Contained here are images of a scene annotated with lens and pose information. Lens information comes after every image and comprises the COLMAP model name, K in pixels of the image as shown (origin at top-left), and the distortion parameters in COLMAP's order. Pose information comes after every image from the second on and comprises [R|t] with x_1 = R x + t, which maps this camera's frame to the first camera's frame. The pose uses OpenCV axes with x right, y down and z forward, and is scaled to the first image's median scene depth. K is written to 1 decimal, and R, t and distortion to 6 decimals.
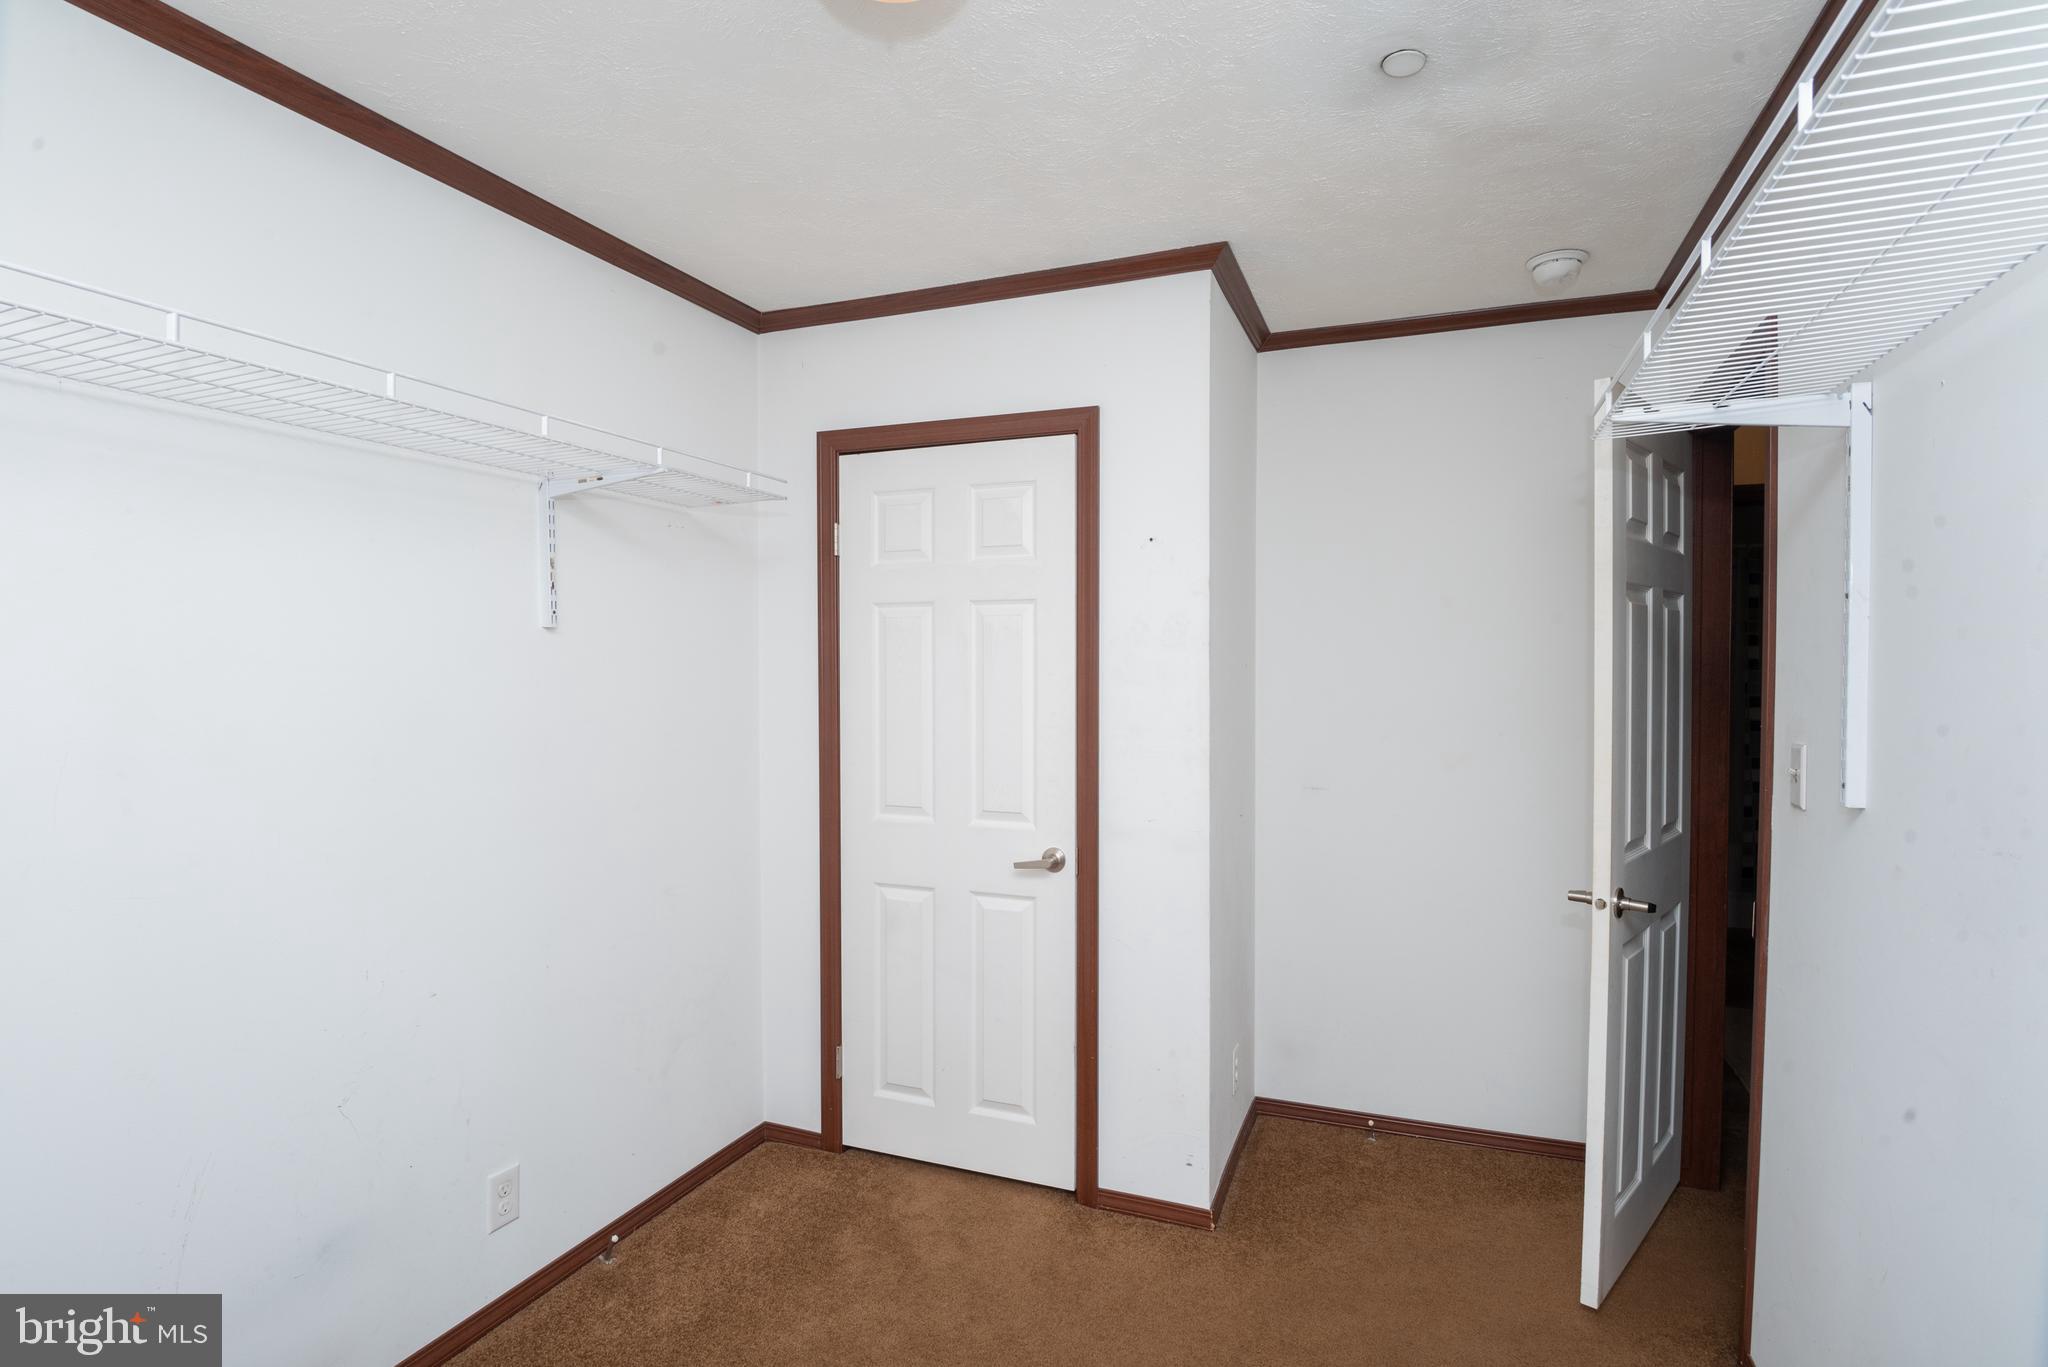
lens RADIAL K [[1013.7, 0, 1010.7], [0, 1013.7, 694.2], [0, 0, 1]] dist [-0.021091, -0.000225]
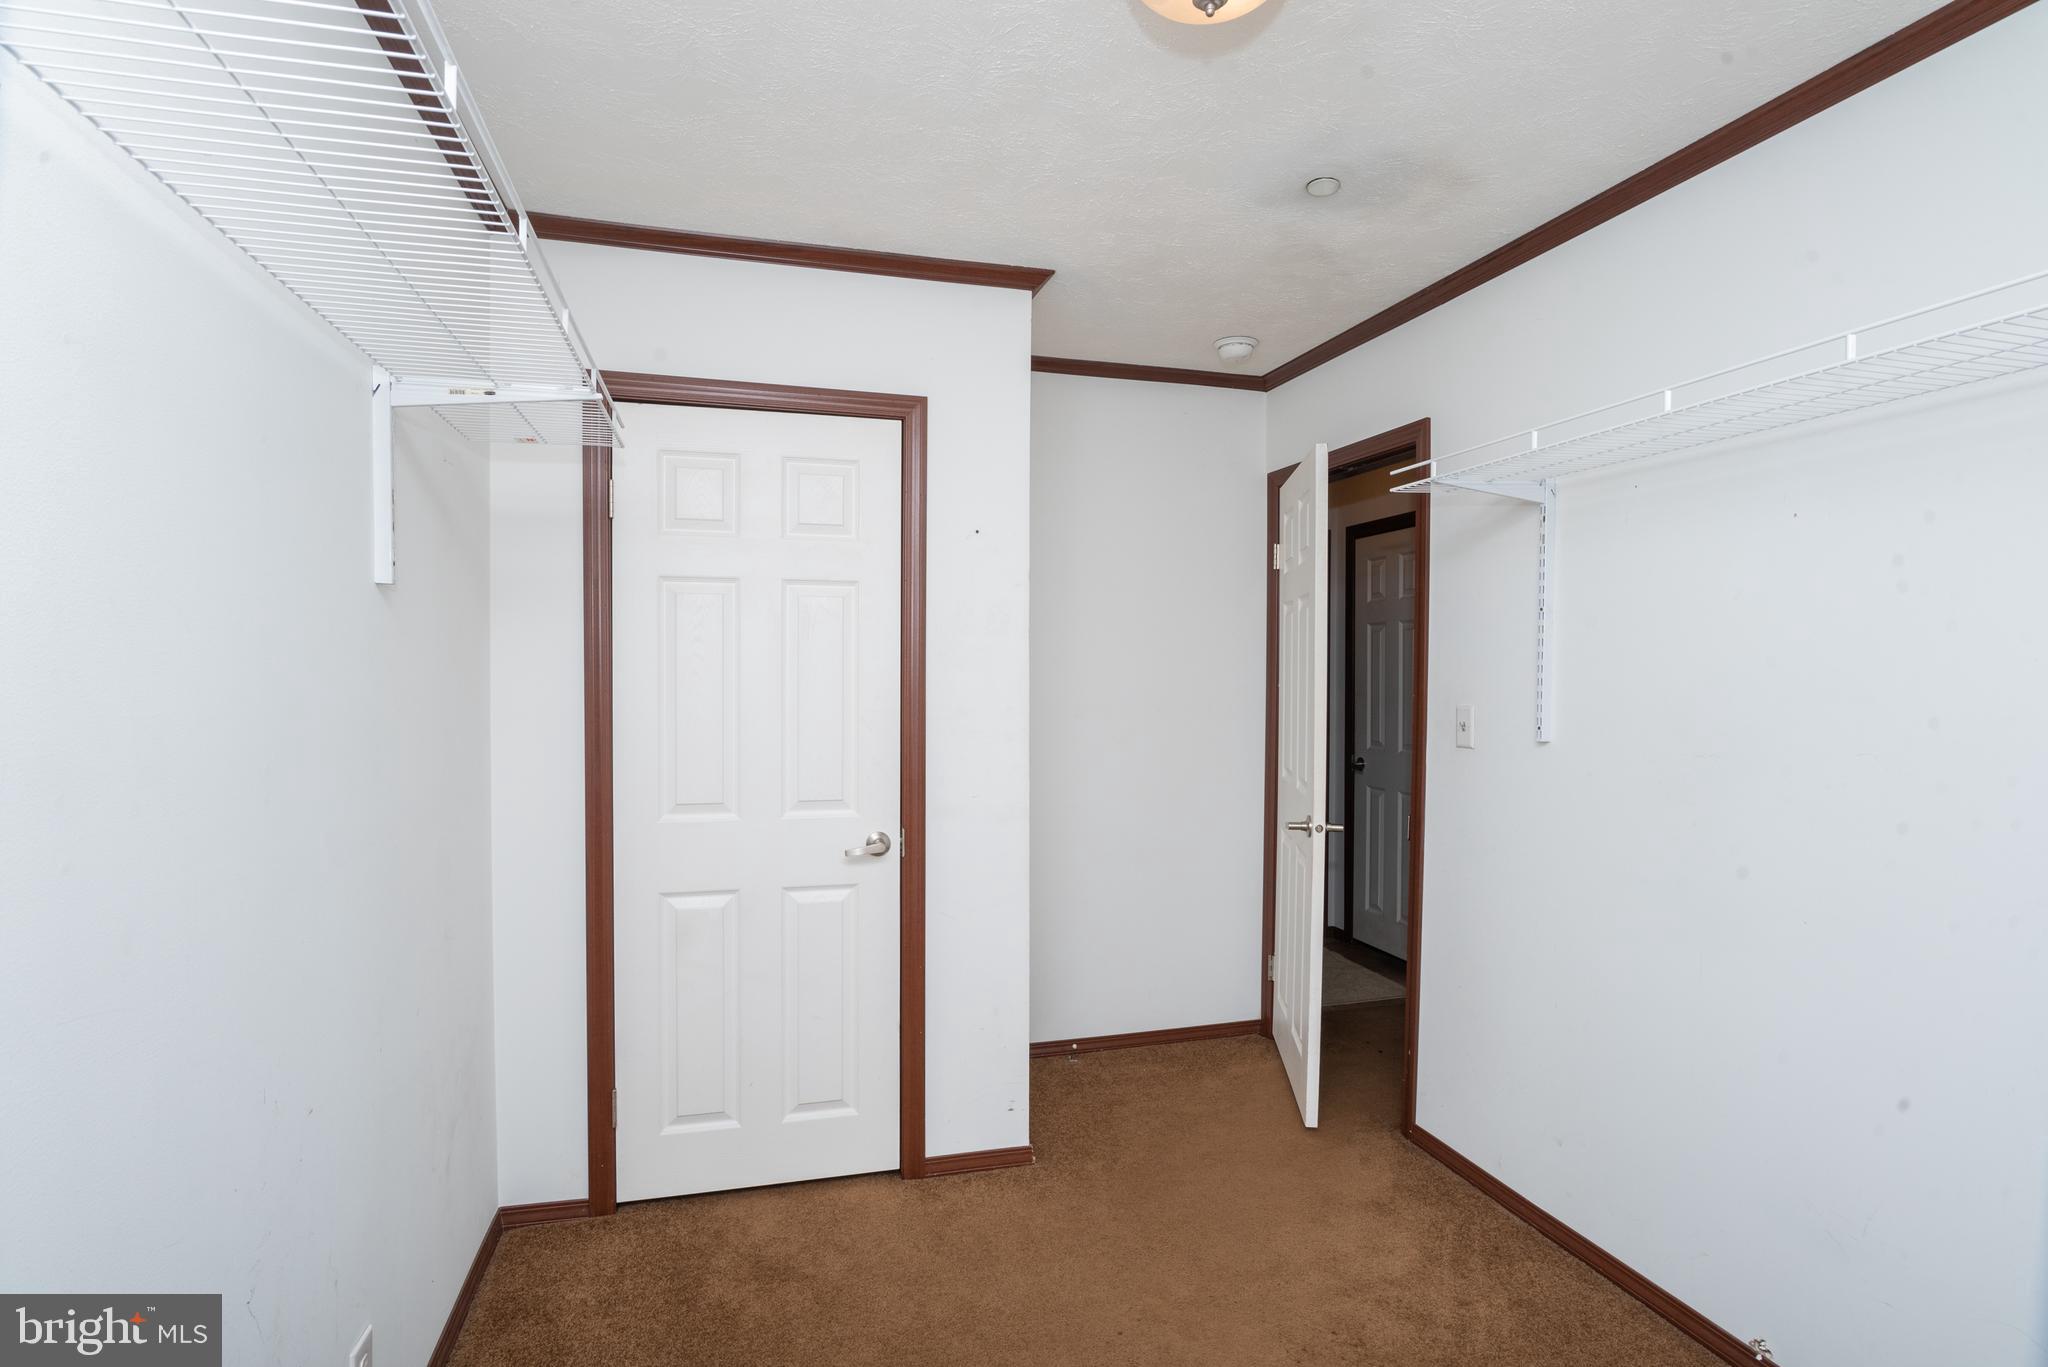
lens RADIAL K [[1013.7, 0, 1032.6], [0, 1013.7, 688.2], [0, 0, 1]] dist [-0.021091, -0.000225]
pose [[0.800807, -0.012427, 0.598794, -0.433309], [0.009154, 0.999922, 0.008510, 0.002933], [-0.598853, -0.001334, 0.800858, 0.110612]]
